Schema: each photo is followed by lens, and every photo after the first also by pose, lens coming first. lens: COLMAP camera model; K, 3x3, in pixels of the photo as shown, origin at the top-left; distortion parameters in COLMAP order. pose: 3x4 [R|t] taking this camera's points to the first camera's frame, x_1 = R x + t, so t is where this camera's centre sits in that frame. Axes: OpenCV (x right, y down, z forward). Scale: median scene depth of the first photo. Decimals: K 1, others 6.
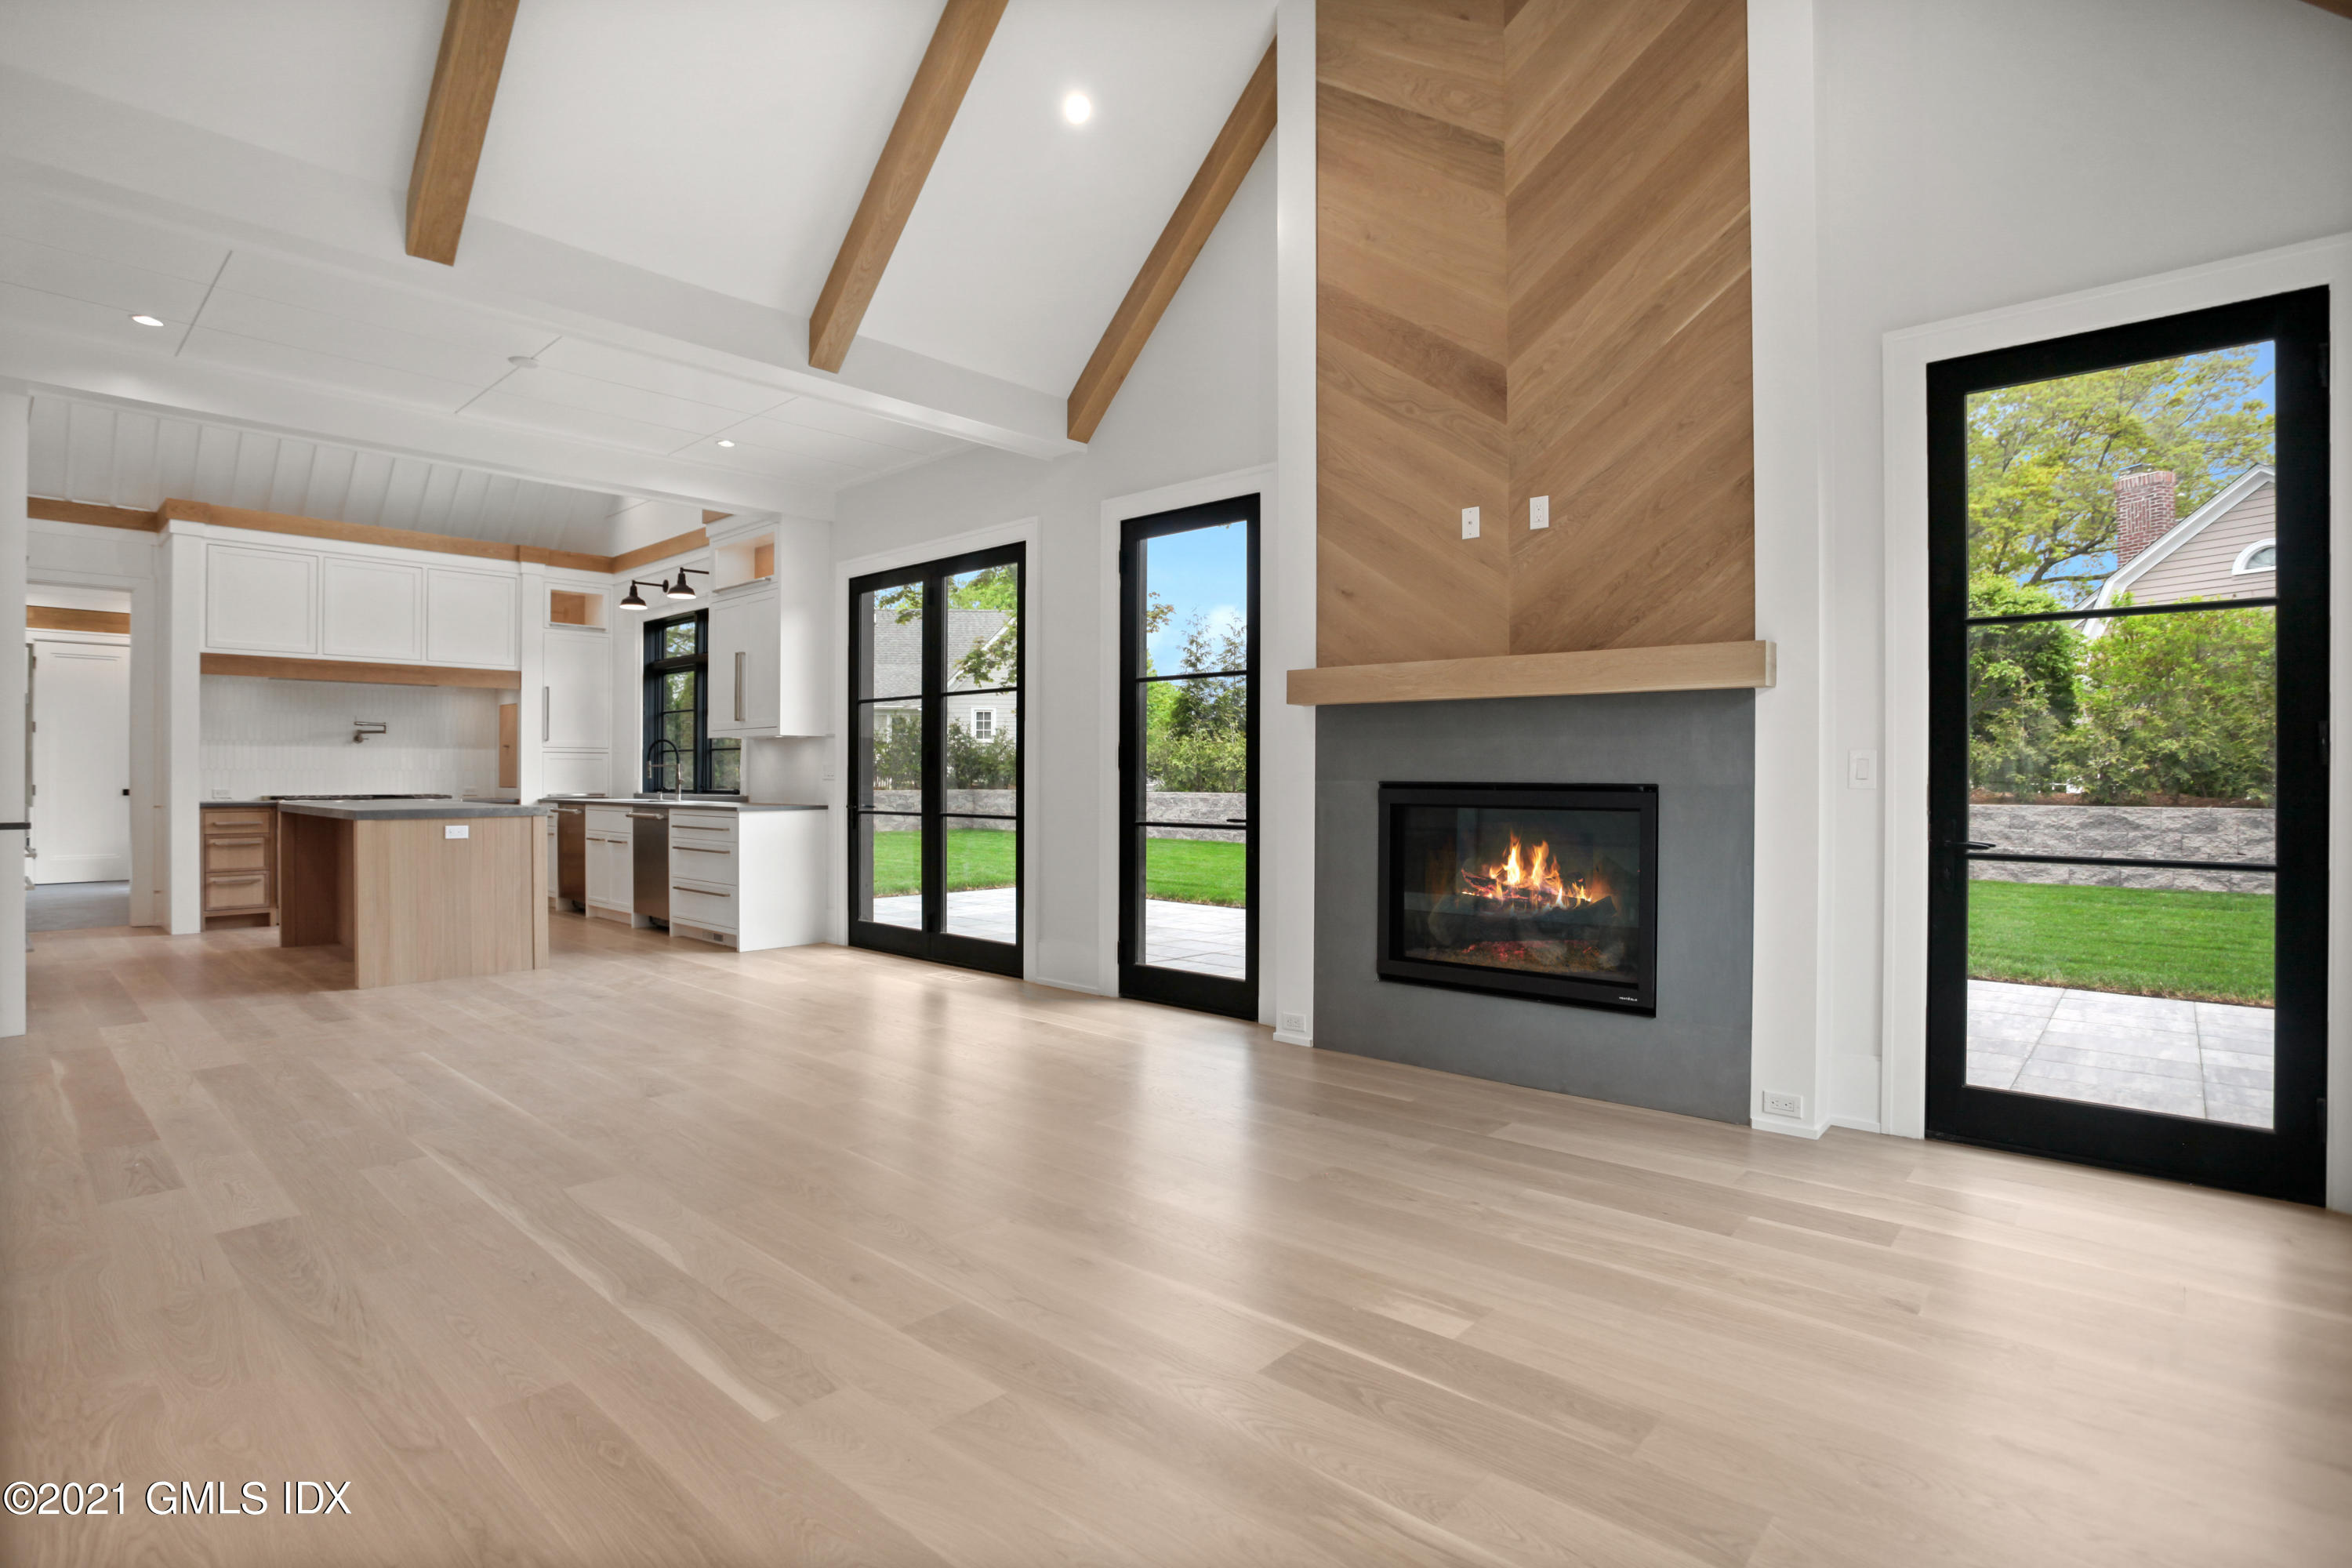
lens RADIAL K [[1145.2, 0, 1150.3], [0, 1145.2, 784.7], [0, 0, 1]] dist [-0.052867, 0.007922]
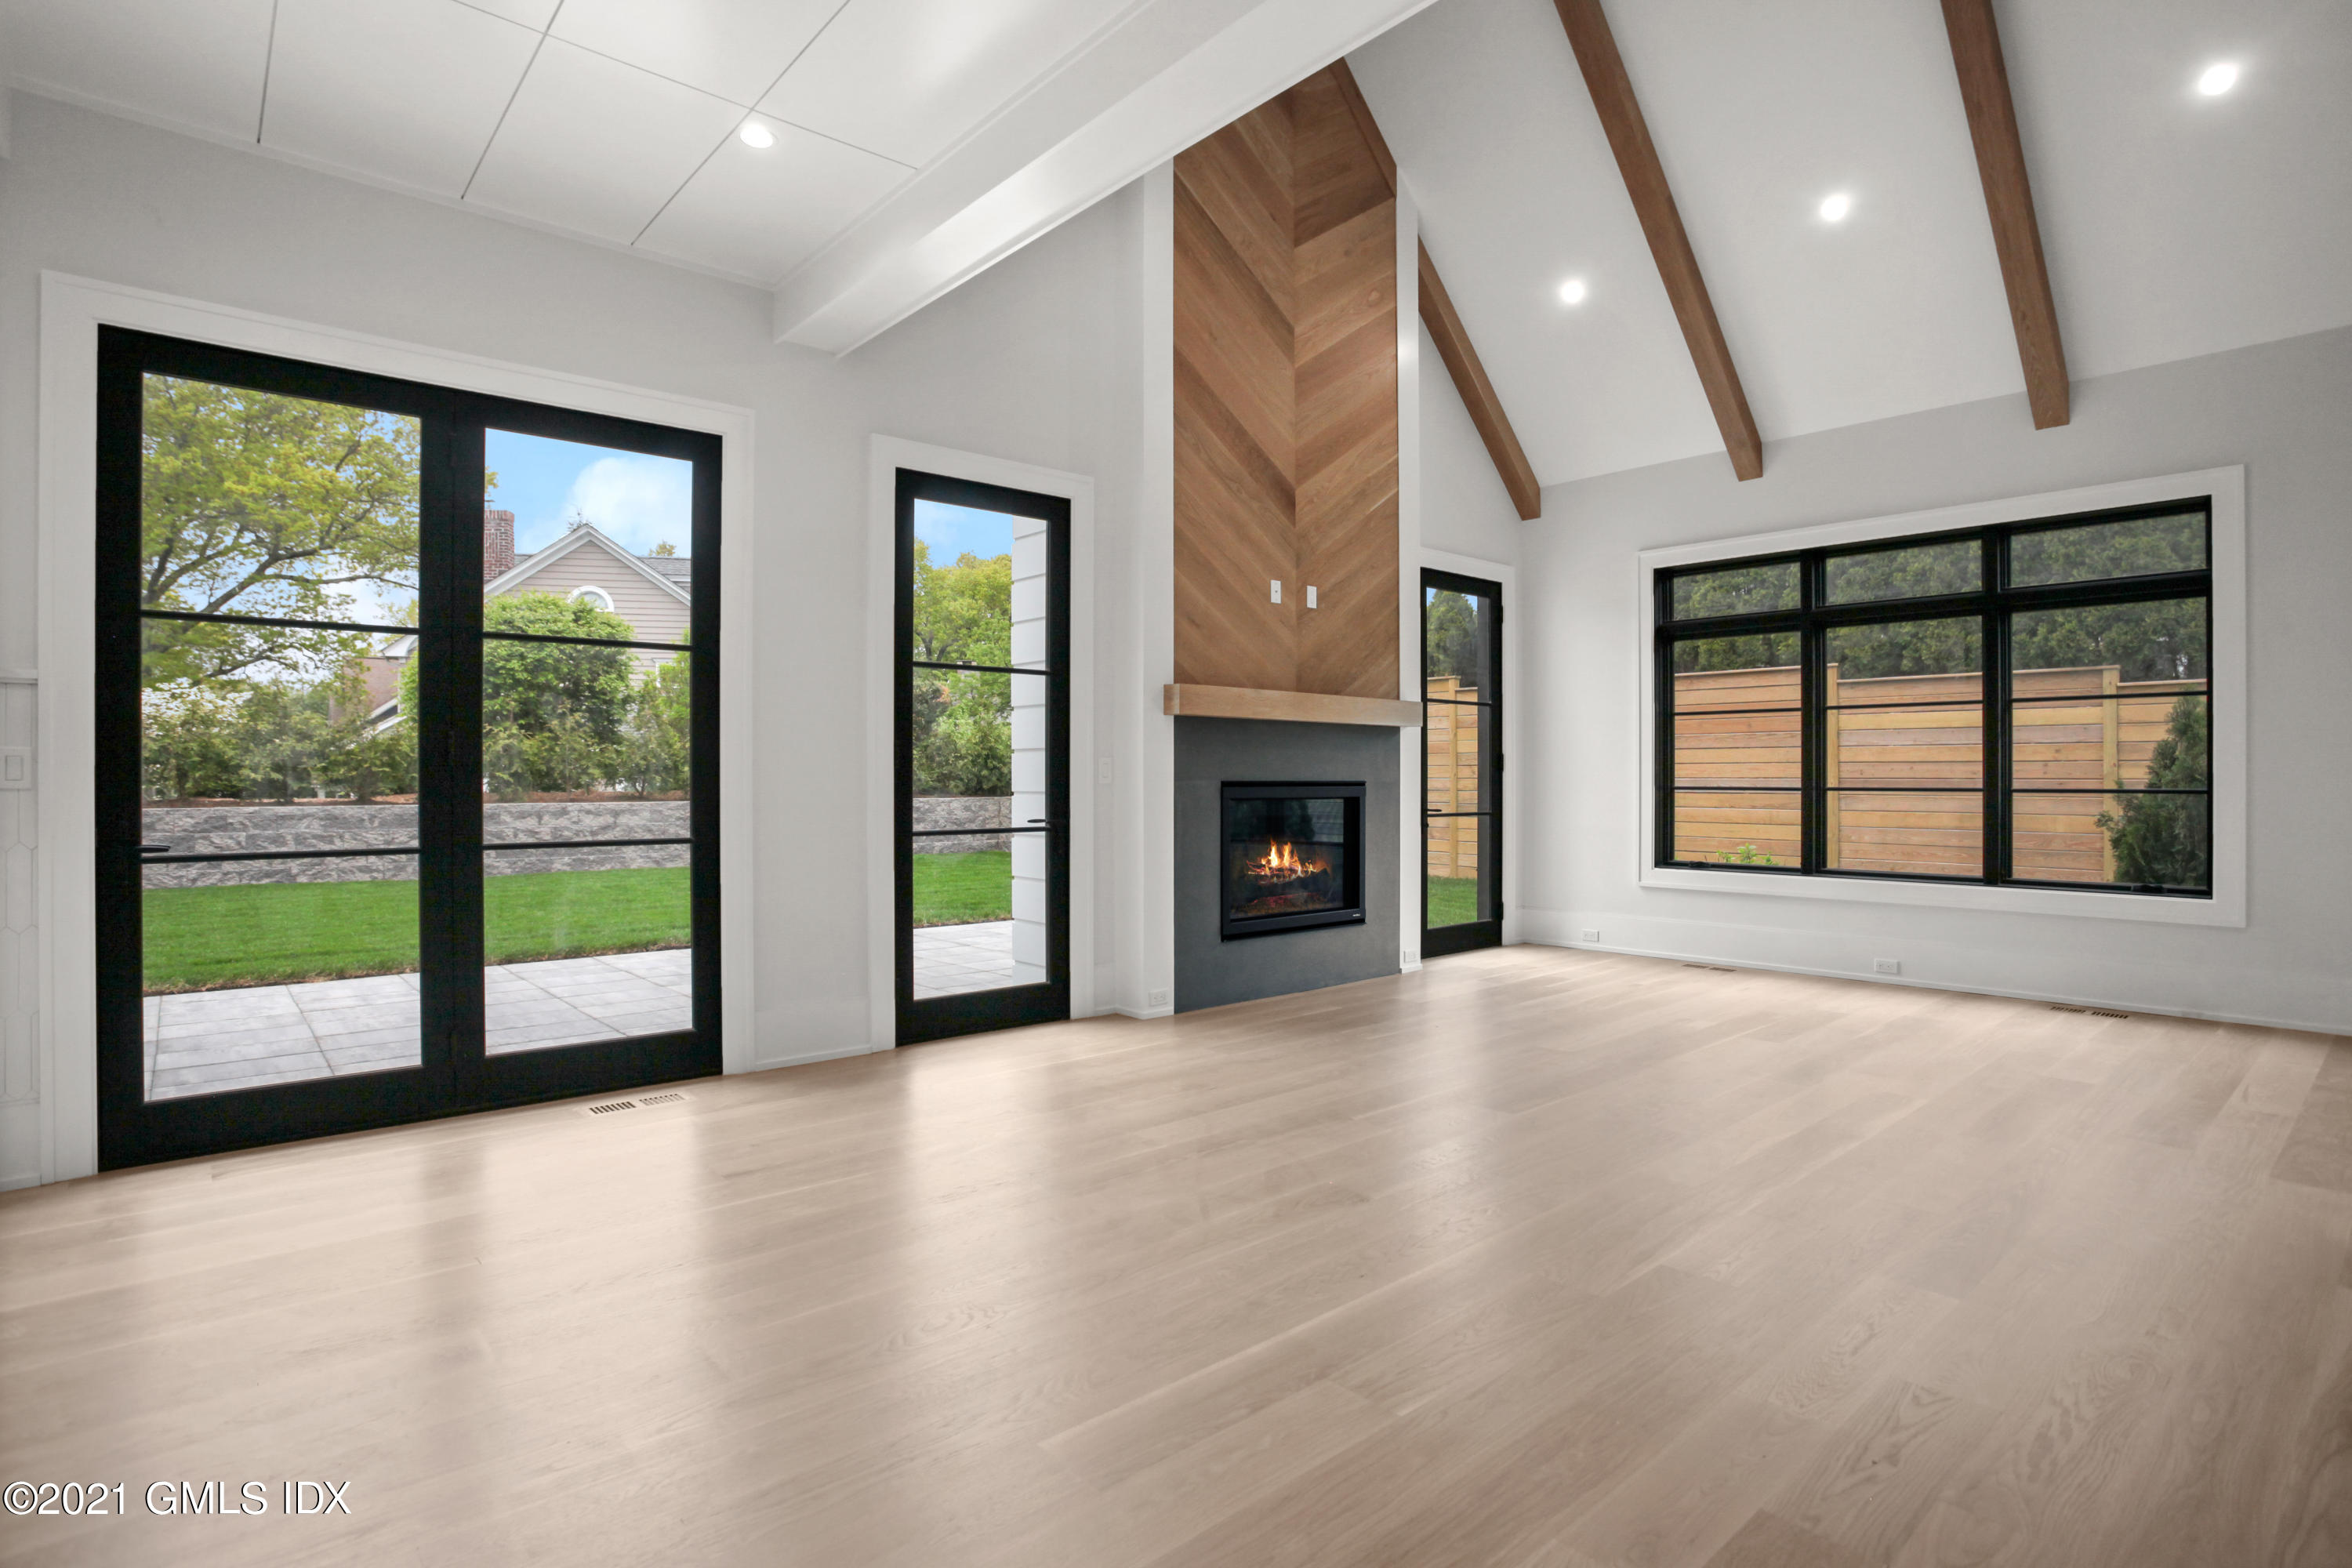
lens RADIAL K [[1145.2, 0, 1176.0], [0, 1145.2, 777.9], [0, 0, 1]] dist [-0.052867, 0.007922]
pose [[0.129924, -0.003284, 0.991519, -1.031733], [0.006749, 0.999974, 0.002428, -0.009602], [-0.991501, 0.006376, 0.129943, 0.884922]]
